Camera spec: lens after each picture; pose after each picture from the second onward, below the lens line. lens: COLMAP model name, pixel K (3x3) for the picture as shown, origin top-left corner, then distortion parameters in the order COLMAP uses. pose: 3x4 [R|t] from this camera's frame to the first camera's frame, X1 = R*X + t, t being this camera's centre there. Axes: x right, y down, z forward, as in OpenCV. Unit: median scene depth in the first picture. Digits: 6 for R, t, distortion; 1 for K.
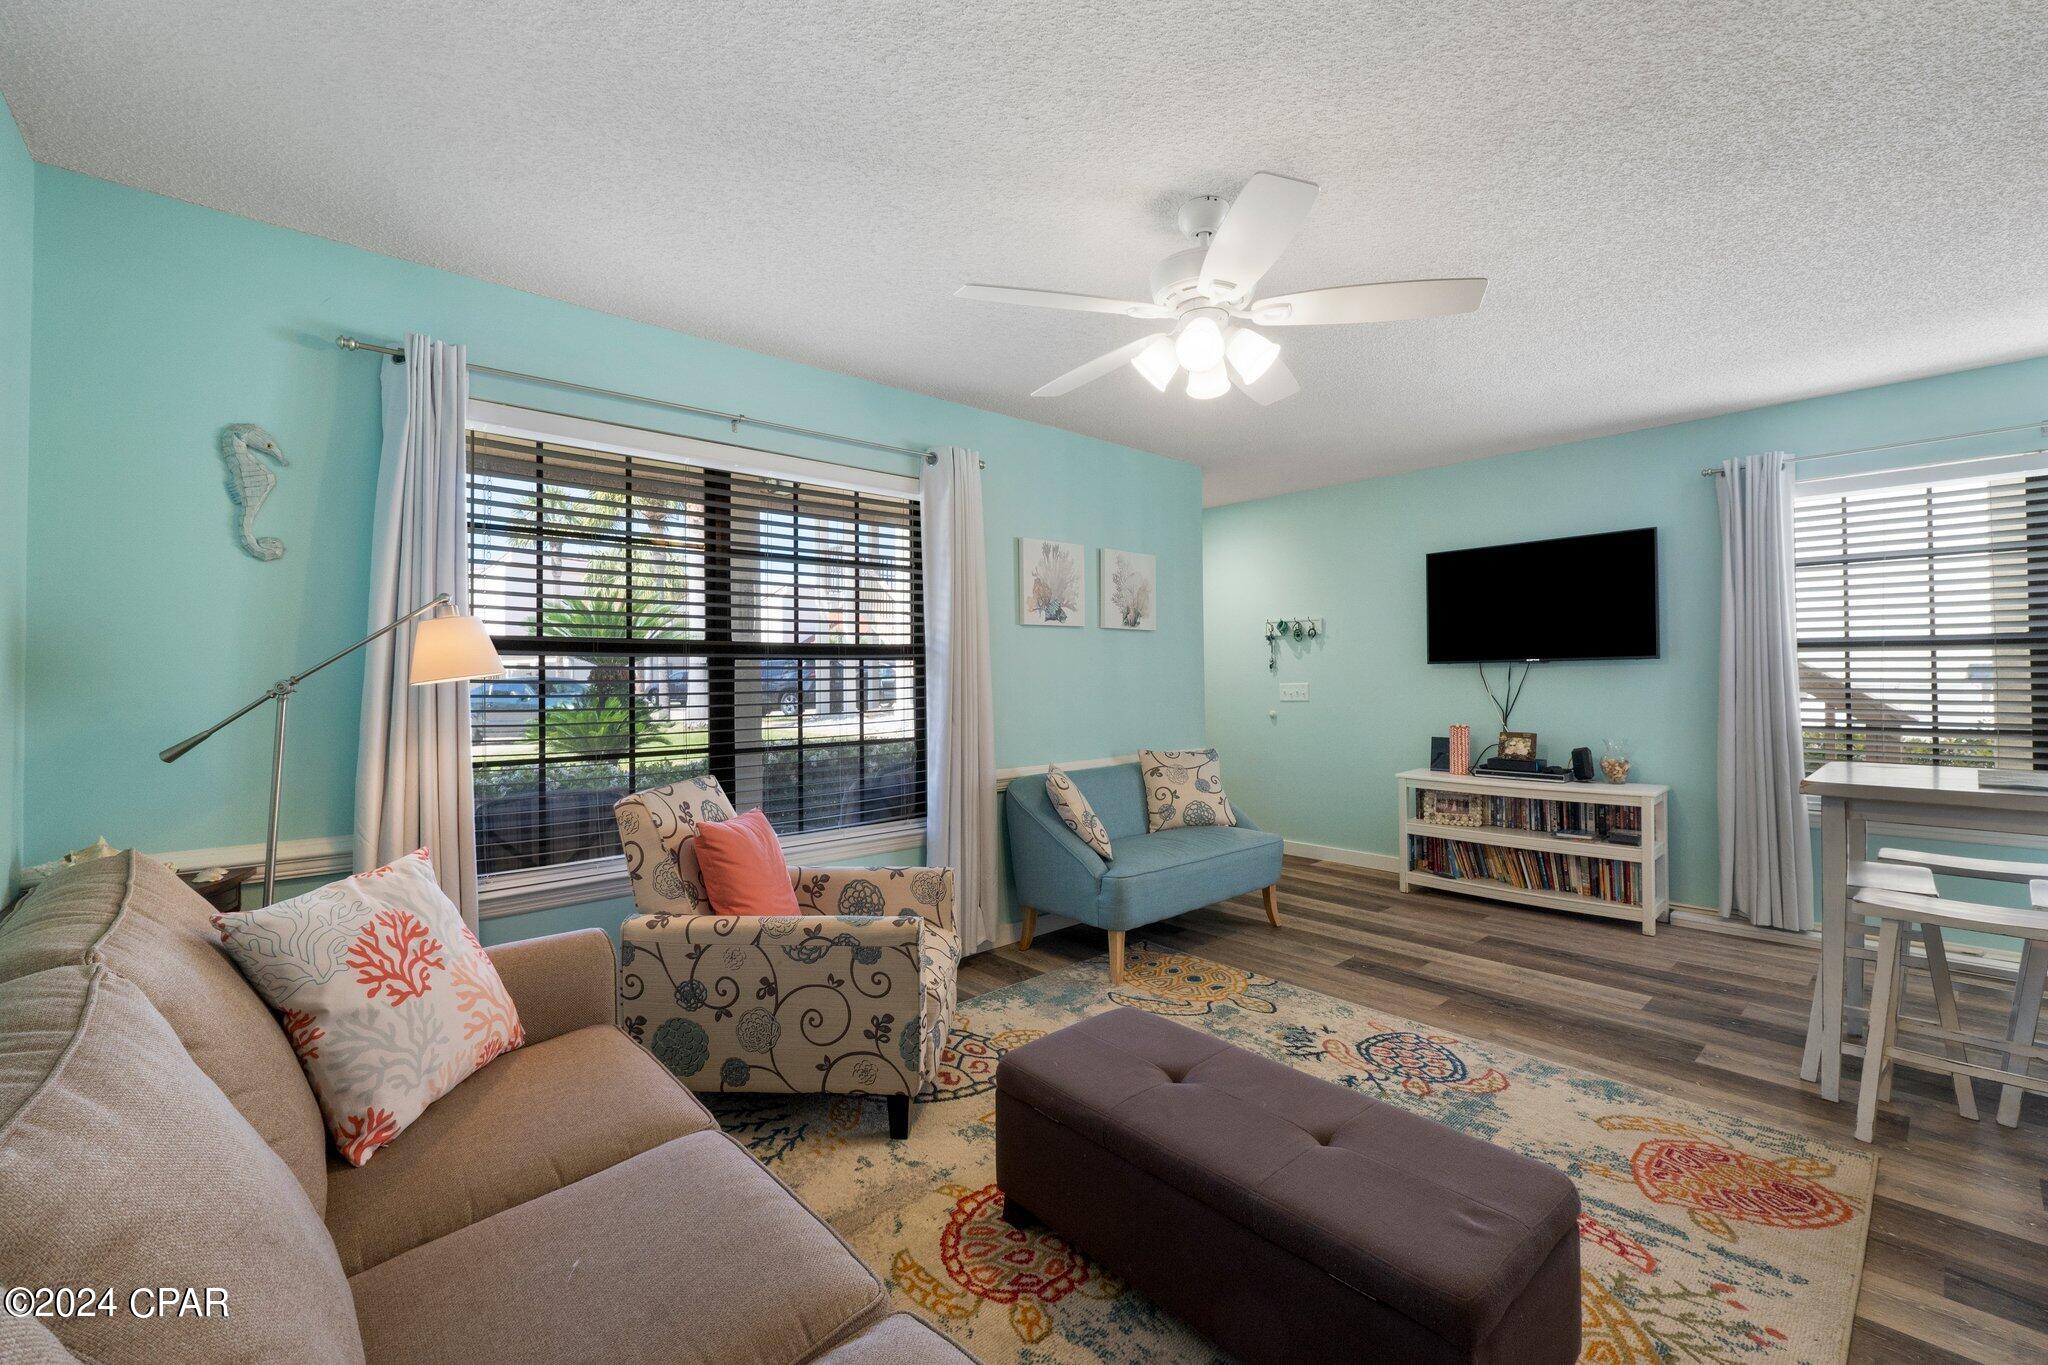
lens RADIAL K [[862.2, 0, 1033.6], [0, 862.2, 663.4], [0, 0, 1]] dist [0.001320, -0.000195]
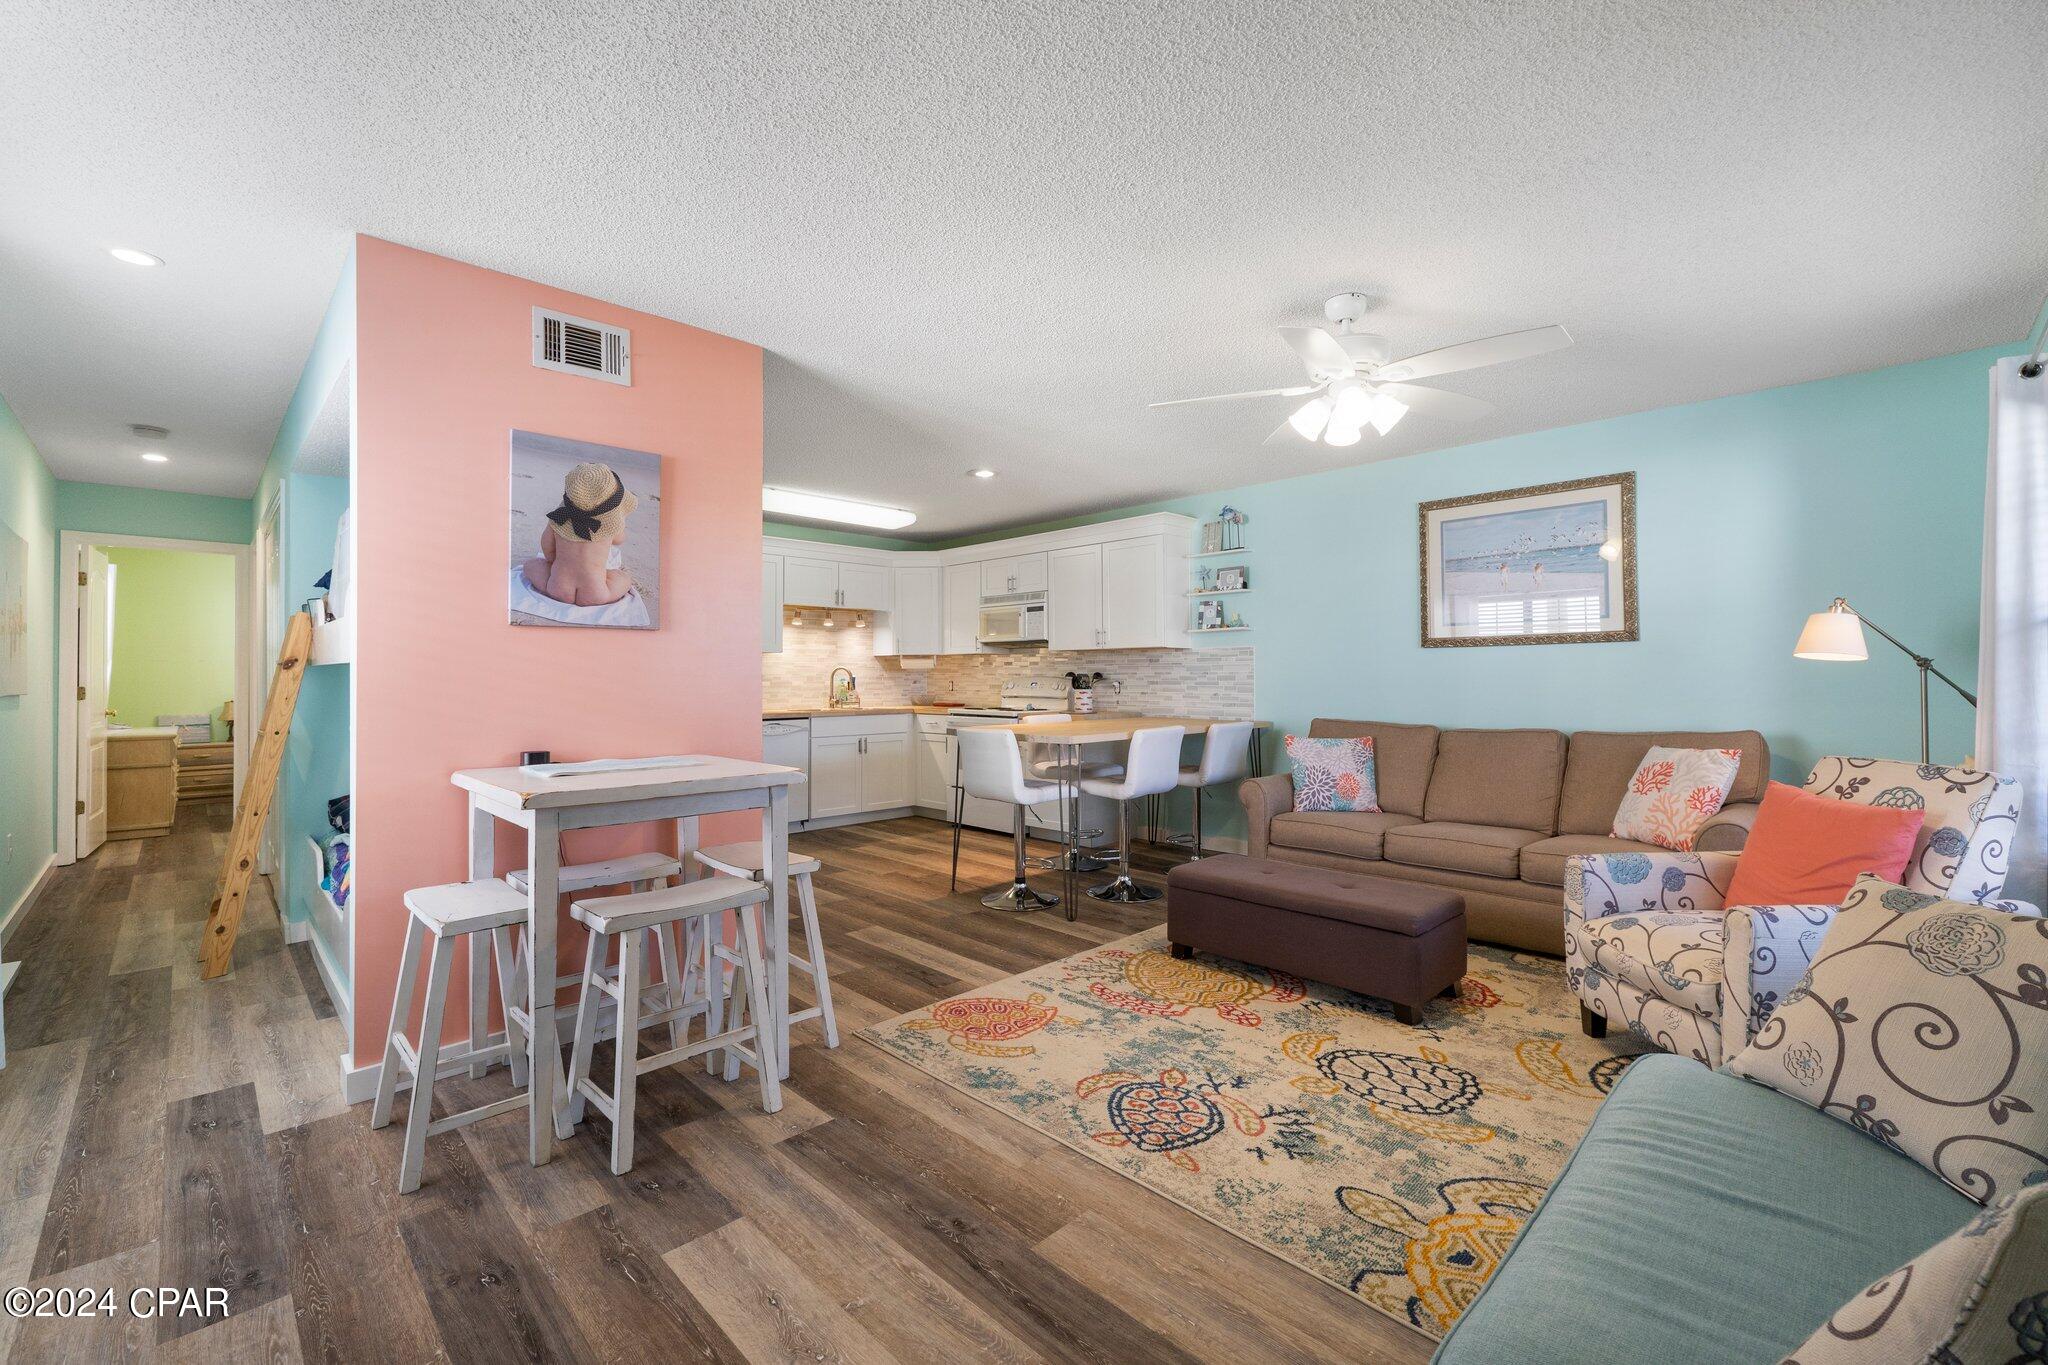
lens RADIAL K [[851.4, 0, 1026.5], [0, 851.4, 669.0], [0, 0, 1]] dist [-0.004016, 0.000844]
pose [[-0.999253, 0.010750, -0.037122, 0.588523], [0.011728, 0.999587, -0.026234, 0.040587], [0.036825, -0.026650, -0.998966, 1.813060]]
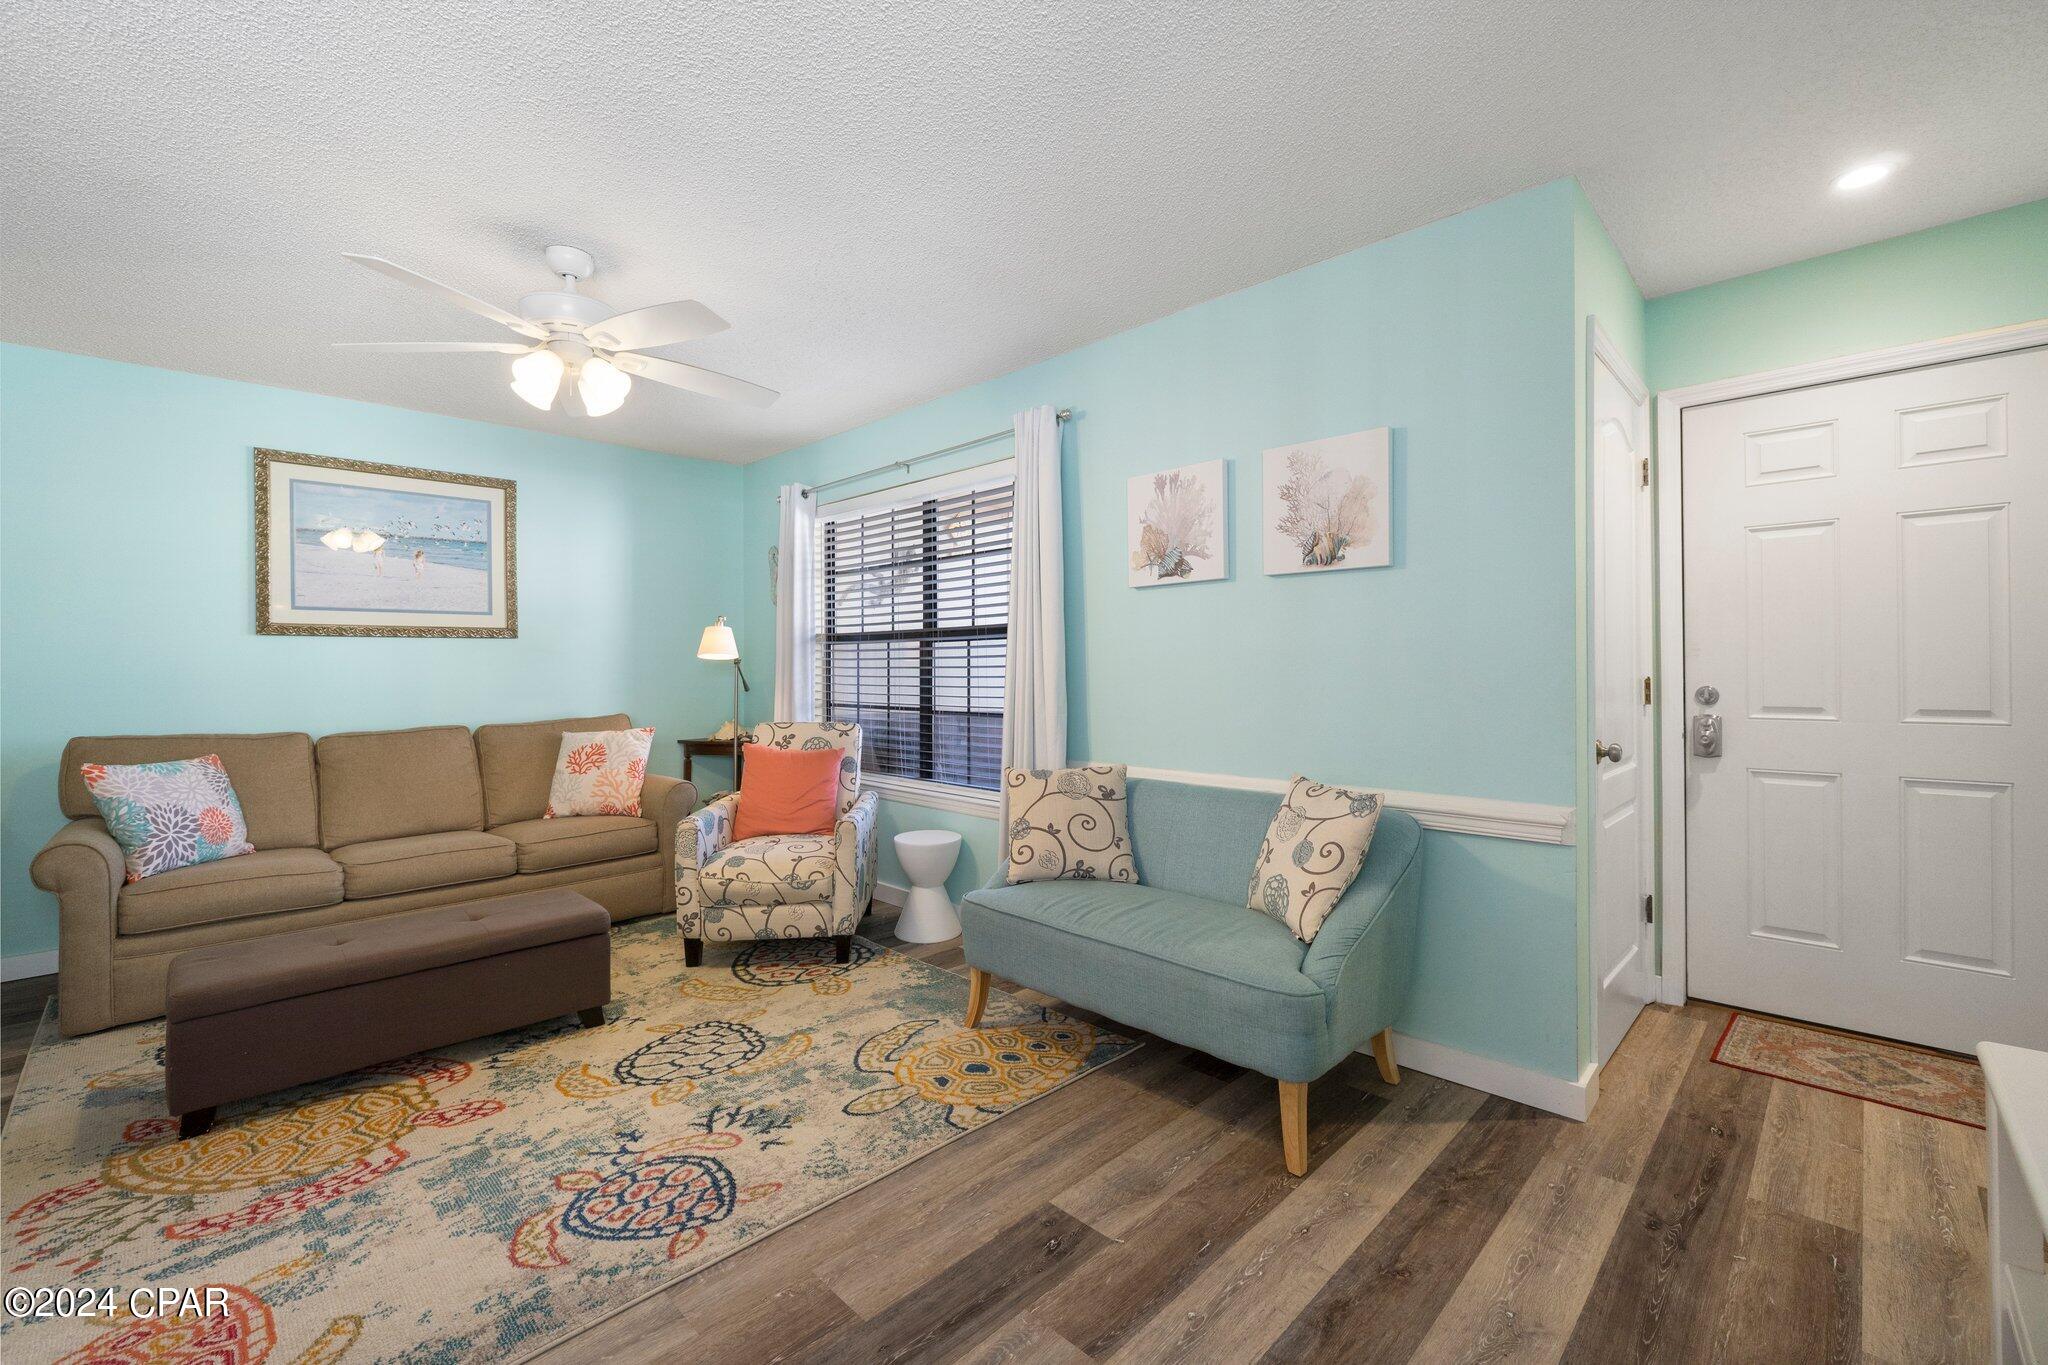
lens RADIAL K [[851.4, 0, 1026.5], [0, 851.4, 669.0], [0, 0, 1]] dist [-0.004016, 0.000844]
pose [[0.043410, 0.006373, -0.999037, 1.116259], [0.020957, 0.999754, 0.007288, 0.031365], [0.998838, -0.021253, 0.043266, 1.260642]]
